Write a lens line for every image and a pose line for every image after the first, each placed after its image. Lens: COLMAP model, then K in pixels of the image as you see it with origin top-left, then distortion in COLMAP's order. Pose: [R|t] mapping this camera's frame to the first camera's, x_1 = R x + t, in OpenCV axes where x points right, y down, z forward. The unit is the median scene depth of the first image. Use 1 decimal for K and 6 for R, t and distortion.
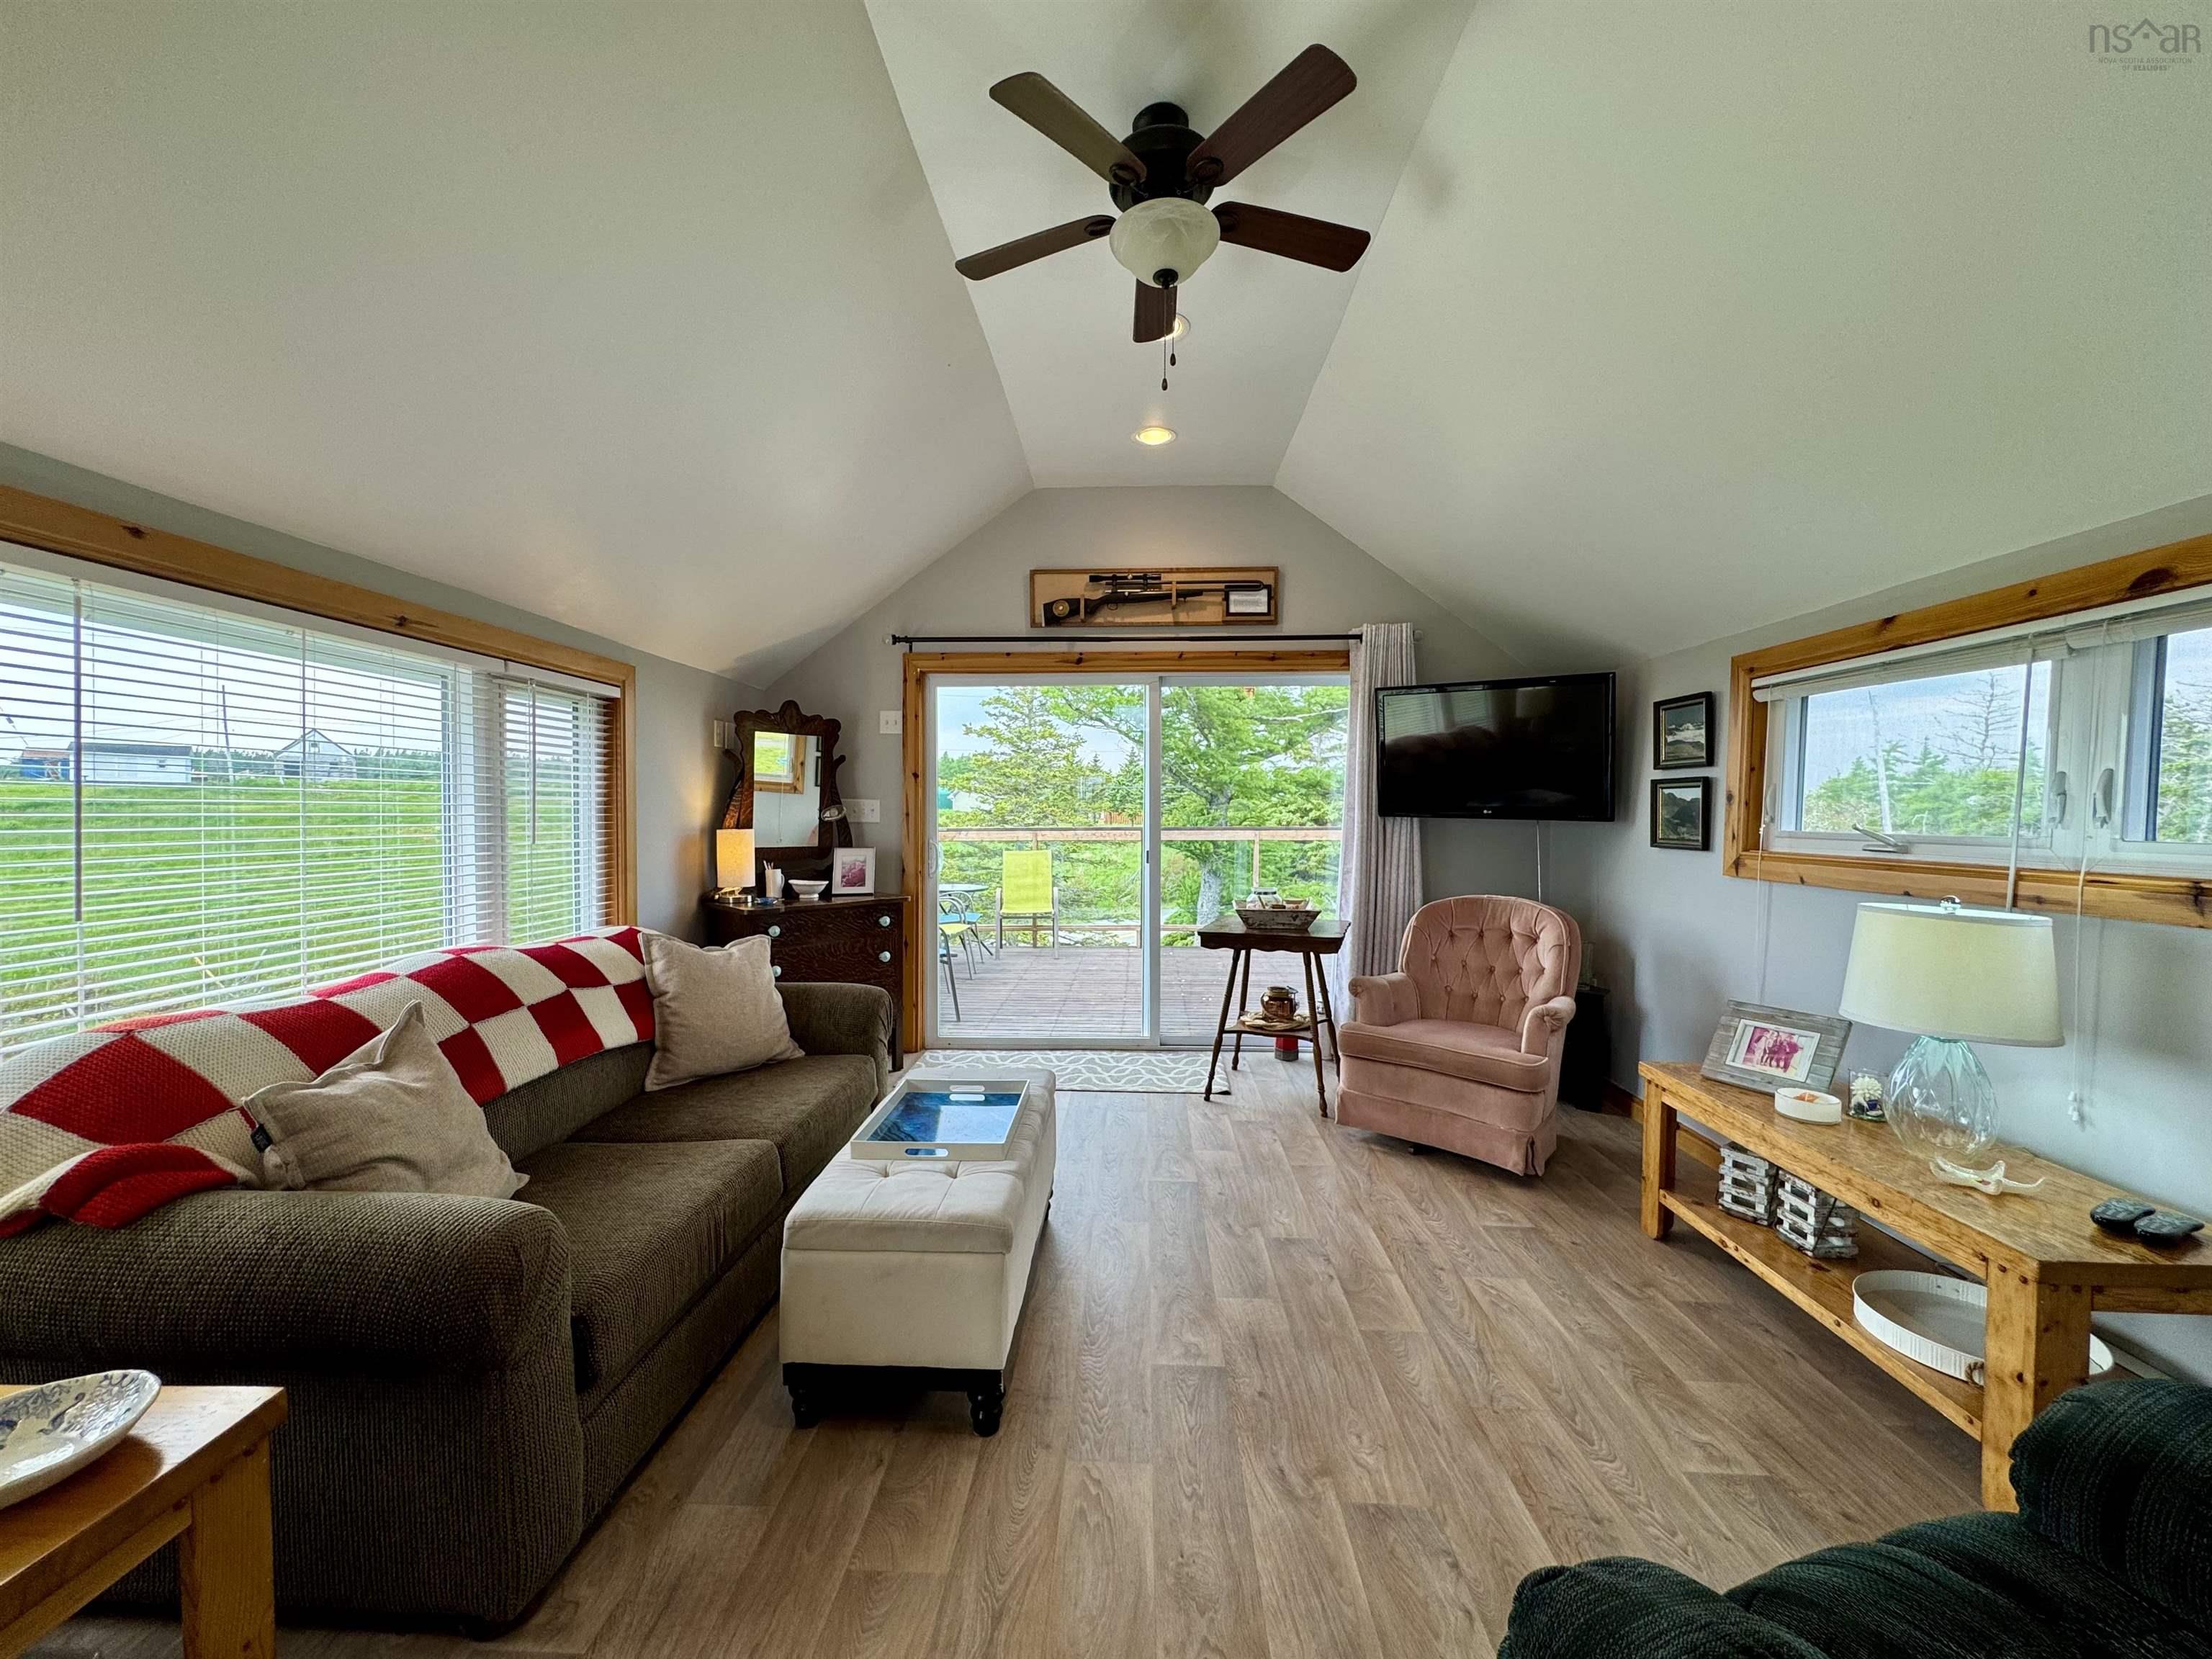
lens RADIAL K [[883.7, 0, 1102.3], [0, 883.7, 820.1], [0, 0, 1]] dist [0.001862, 0.000548]
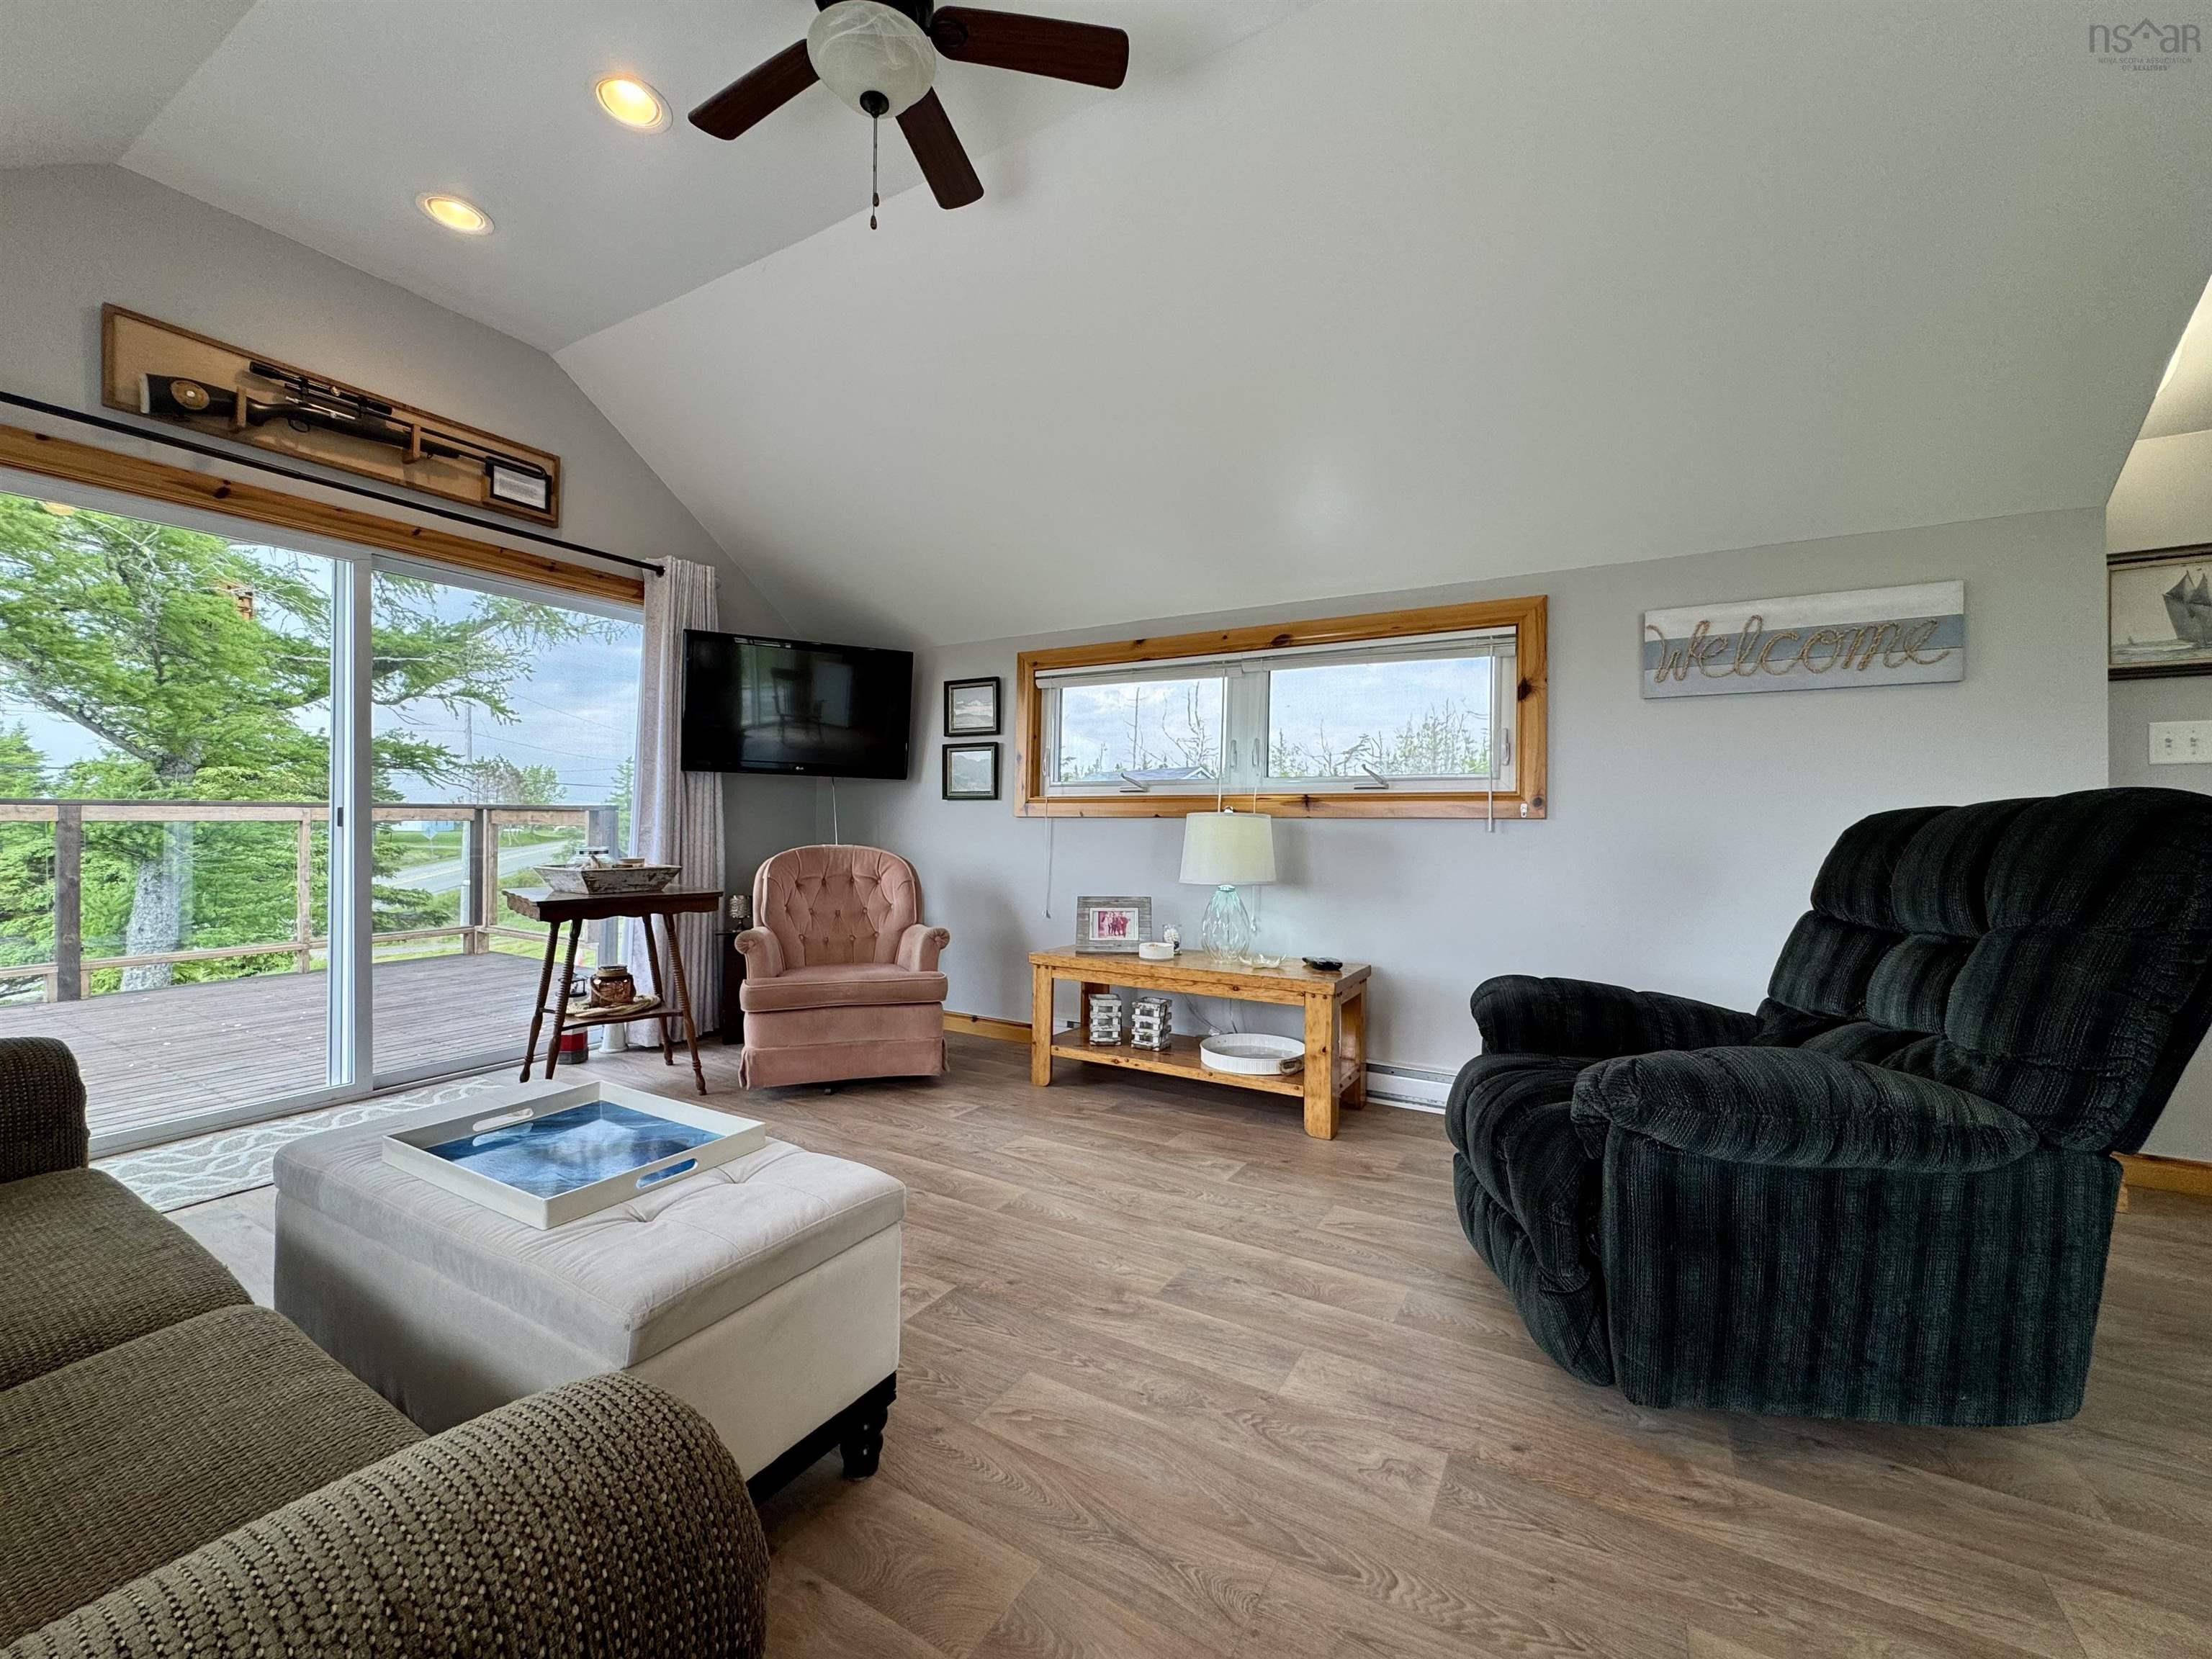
lens RADIAL K [[888.4, 0, 1101.9], [0, 888.4, 821.0], [0, 0, 1]] dist [-0.001680, -0.000414]
pose [[0.472196, 0.001409, 0.881493, -0.360122], [0.003379, 0.999988, -0.003409, 0.065482], [-0.881487, 0.004588, 0.472186, 0.227159]]
